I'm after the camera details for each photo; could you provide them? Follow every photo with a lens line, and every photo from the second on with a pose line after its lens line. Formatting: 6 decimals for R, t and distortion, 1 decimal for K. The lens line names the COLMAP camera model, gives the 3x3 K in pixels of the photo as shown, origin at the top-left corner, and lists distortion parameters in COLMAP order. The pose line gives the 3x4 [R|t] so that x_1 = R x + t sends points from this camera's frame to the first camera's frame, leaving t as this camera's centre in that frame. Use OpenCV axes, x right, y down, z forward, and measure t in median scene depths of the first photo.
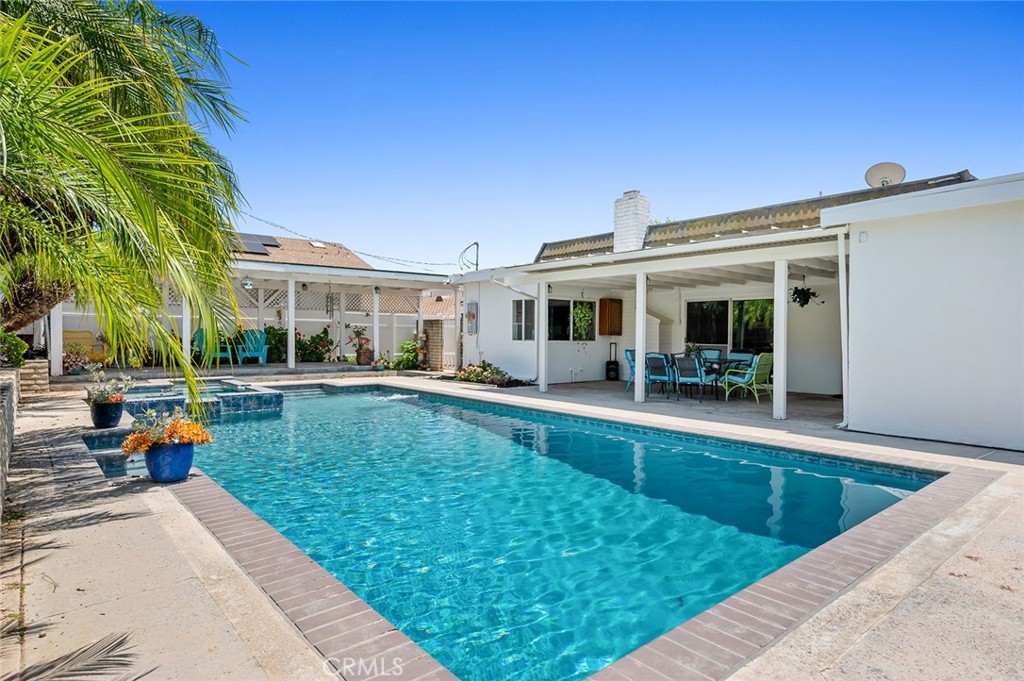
lens RADIAL K [[567.7, 0, 514.6], [0, 567.7, 343.8], [0, 0, 1]] dist [-0.000085, -0.005360]
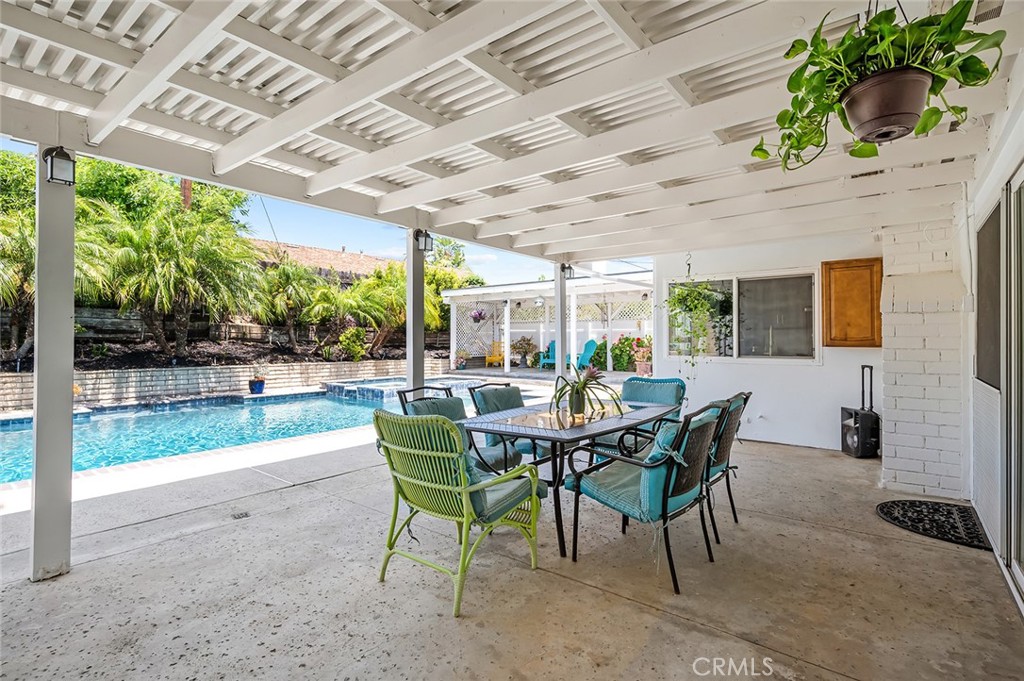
lens RADIAL K [[486.2, 0, 518.2], [0, 486.2, 327.4], [0, 0, 1]] dist [0.002613, 0.000273]
pose [[0.202074, -0.033863, -0.978785, 0.508439], [-0.016931, 0.999132, -0.038063, -0.012383], [0.979224, 0.024263, 0.201326, 0.739783]]
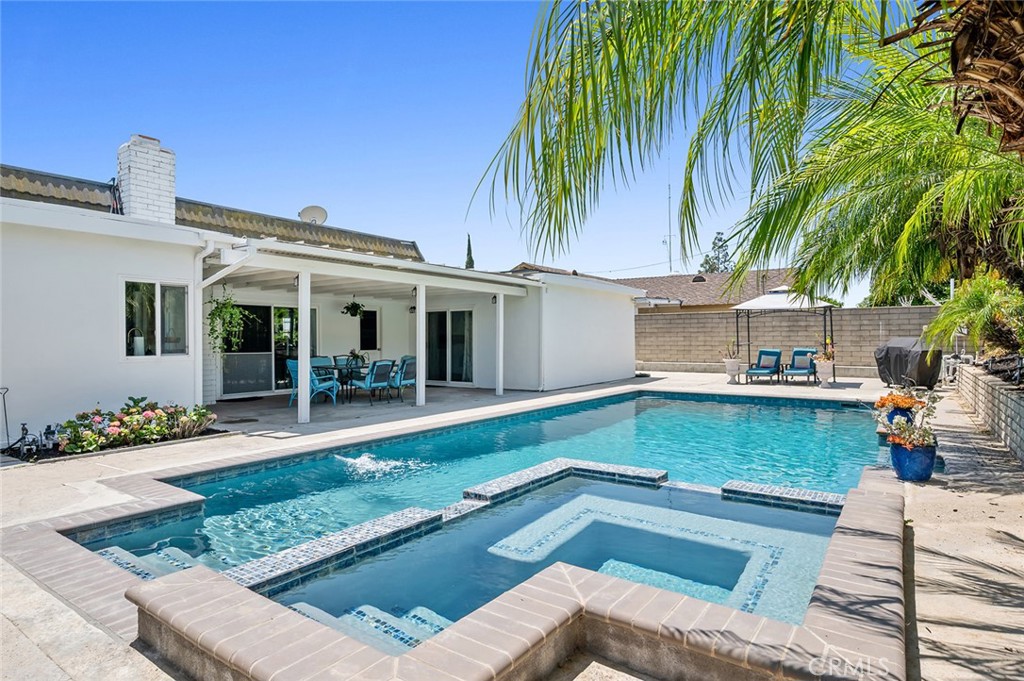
lens RADIAL K [[567.7, 0, 508.0], [0, 567.7, 336.6], [0, 0, 1]] dist [-0.000085, -0.005360]
pose [[-0.237242, -0.000956, 0.971450, -0.626671], [0.018934, 0.999805, 0.005608, -0.021714], [-0.971266, 0.019724, -0.237178, 0.807386]]
